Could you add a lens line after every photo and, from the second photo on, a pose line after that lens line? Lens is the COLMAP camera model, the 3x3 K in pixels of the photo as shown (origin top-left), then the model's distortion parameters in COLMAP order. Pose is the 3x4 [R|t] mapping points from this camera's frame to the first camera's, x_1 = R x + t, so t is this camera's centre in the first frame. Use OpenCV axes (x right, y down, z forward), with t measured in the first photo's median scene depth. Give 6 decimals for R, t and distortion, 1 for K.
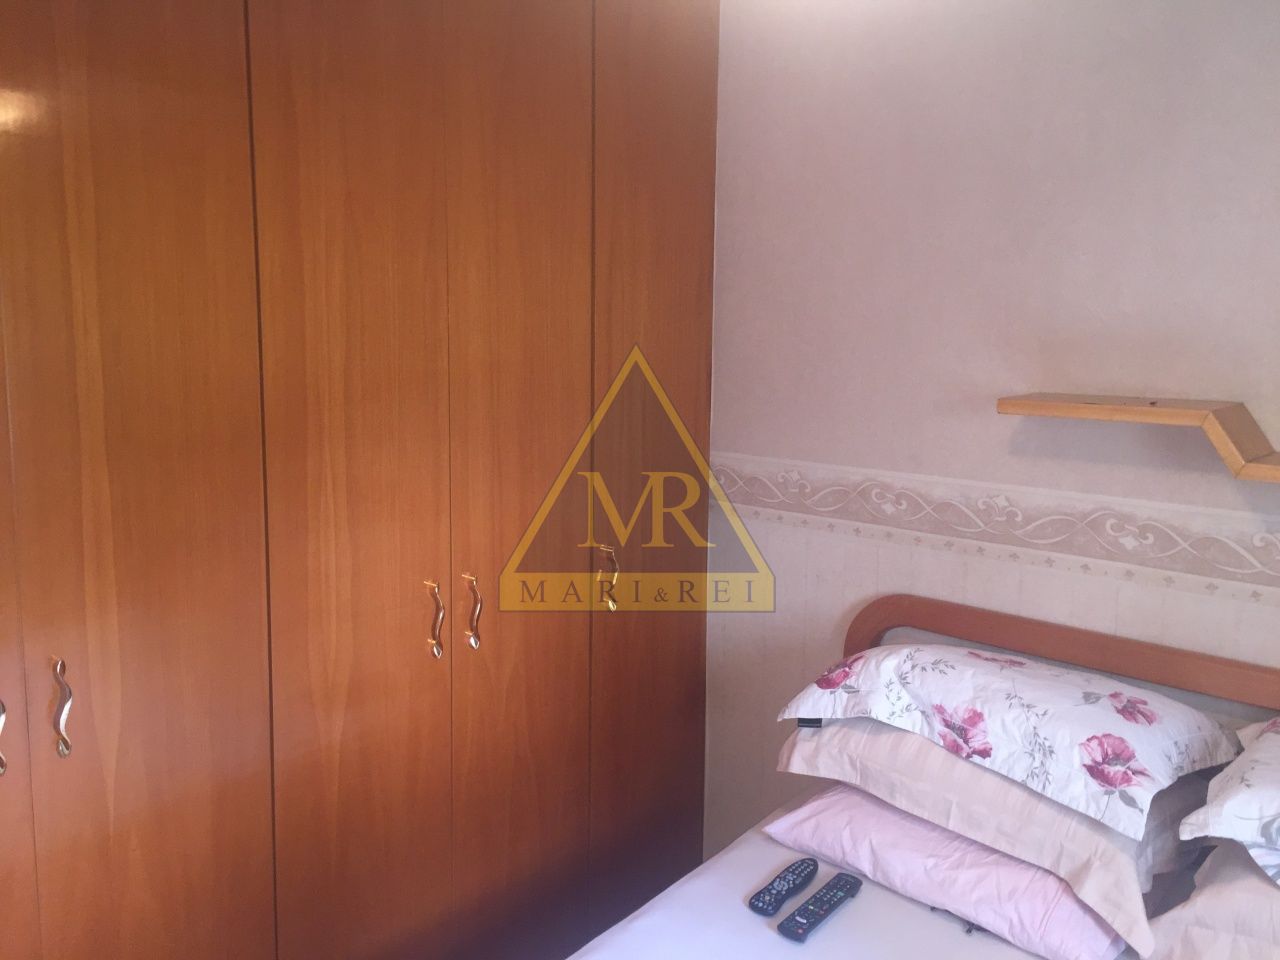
lens RADIAL K [[1106.0, 0, 639.0], [0, 1106.0, 469.3], [0, 0, 1]] dist [0.073935, -0.095906]
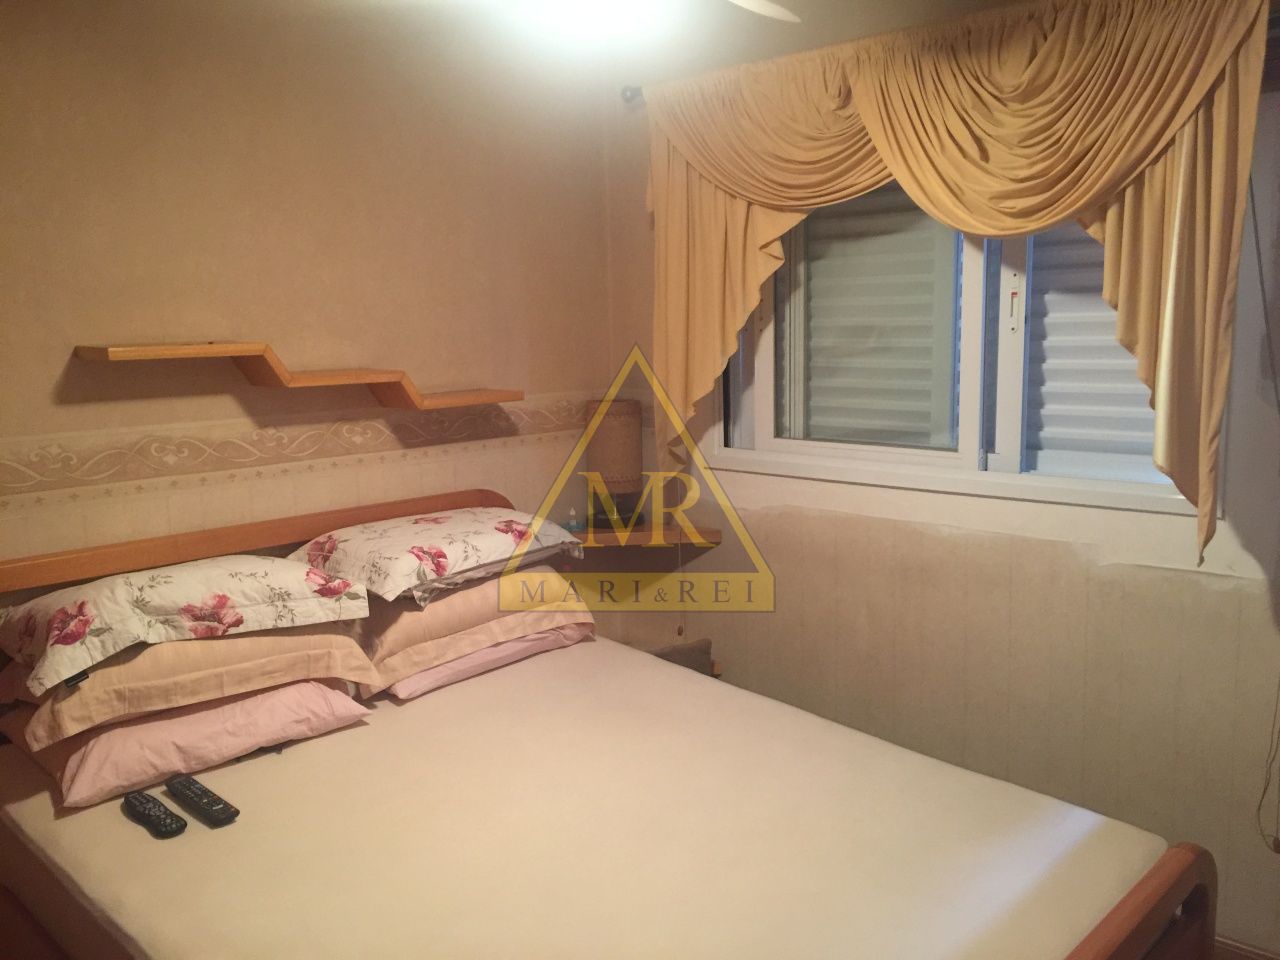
lens RADIAL K [[1106.0, 0, 642.4], [0, 1106.0, 479.2], [0, 0, 1]] dist [0.073935, -0.095906]
pose [[-0.010846, -0.151282, 0.988431, -0.864997], [0.157643, 0.975869, 0.151089, -0.020192], [-0.987437, 0.157458, 0.013264, 0.481328]]
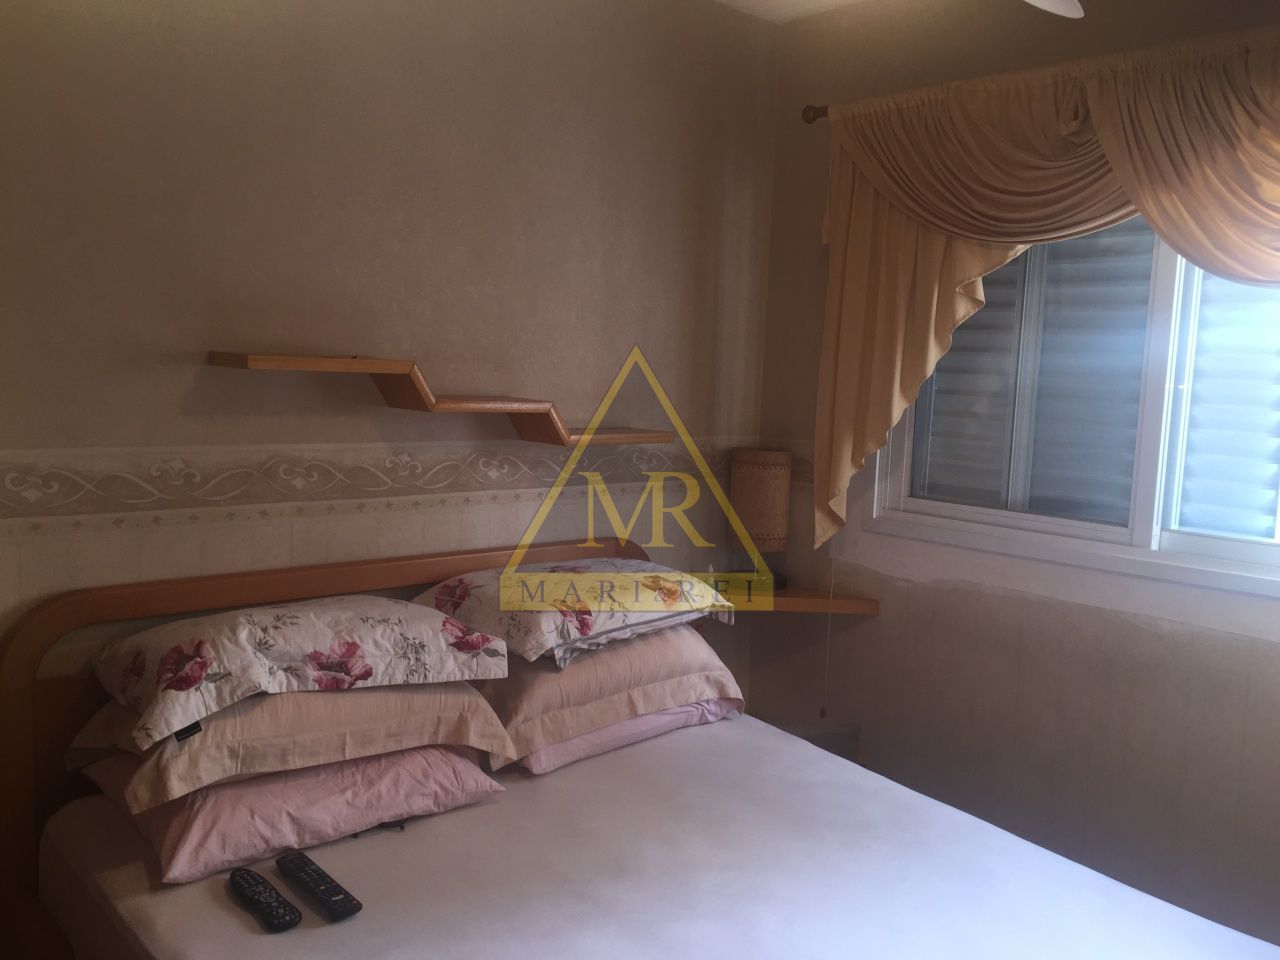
lens RADIAL K [[1106.0, 0, 639.2], [0, 1106.0, 483.4], [0, 0, 1]] dist [0.073935, -0.095906]
pose [[0.054258, -0.109762, 0.992476, -0.701880], [0.098507, 0.989680, 0.104067, -0.018667], [-0.993656, 0.092119, 0.064510, 0.611373]]
